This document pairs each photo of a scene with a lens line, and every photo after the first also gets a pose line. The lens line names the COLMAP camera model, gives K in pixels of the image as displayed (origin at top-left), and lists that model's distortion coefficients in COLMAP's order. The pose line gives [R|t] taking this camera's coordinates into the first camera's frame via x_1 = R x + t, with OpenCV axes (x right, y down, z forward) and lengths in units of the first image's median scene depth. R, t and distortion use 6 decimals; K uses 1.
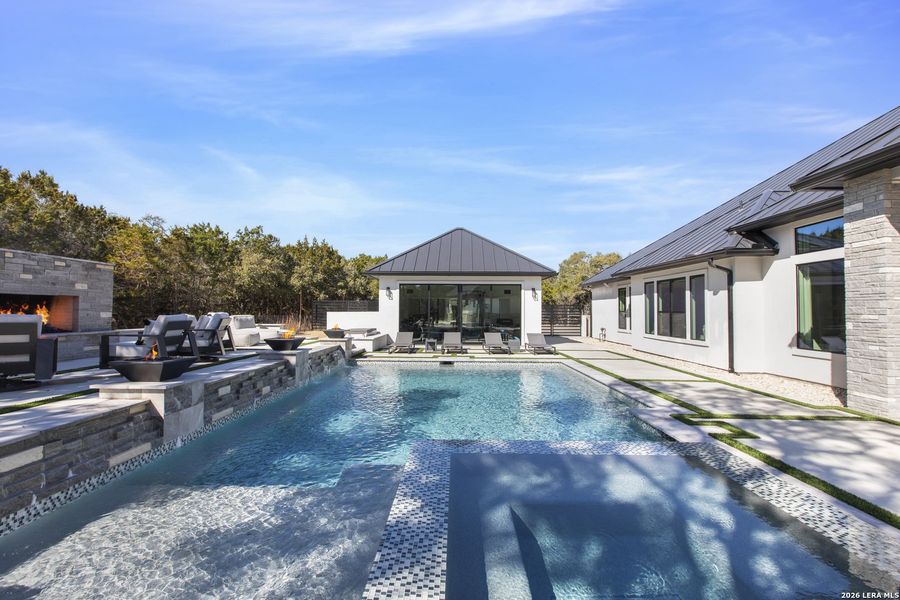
lens RADIAL K [[403.4, 0, 450.0], [0, 403.4, 300.0], [0, 0, 1]] dist [-0.001471, 0.000329]
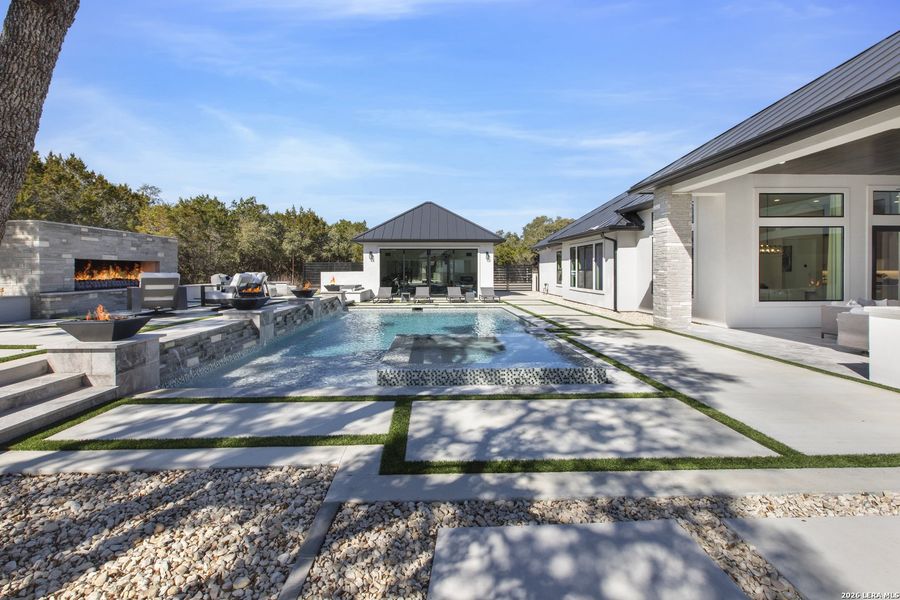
lens RADIAL K [[403.4, 0, 450.0], [0, 403.4, 300.0], [0, 0, 1]] dist [-0.001471, 0.000329]
pose [[0.998203, -0.010740, 0.058951, 0.016877], [0.004897, 0.995136, 0.098390, -0.004684], [-0.059721, -0.097925, 0.993400, -0.269033]]
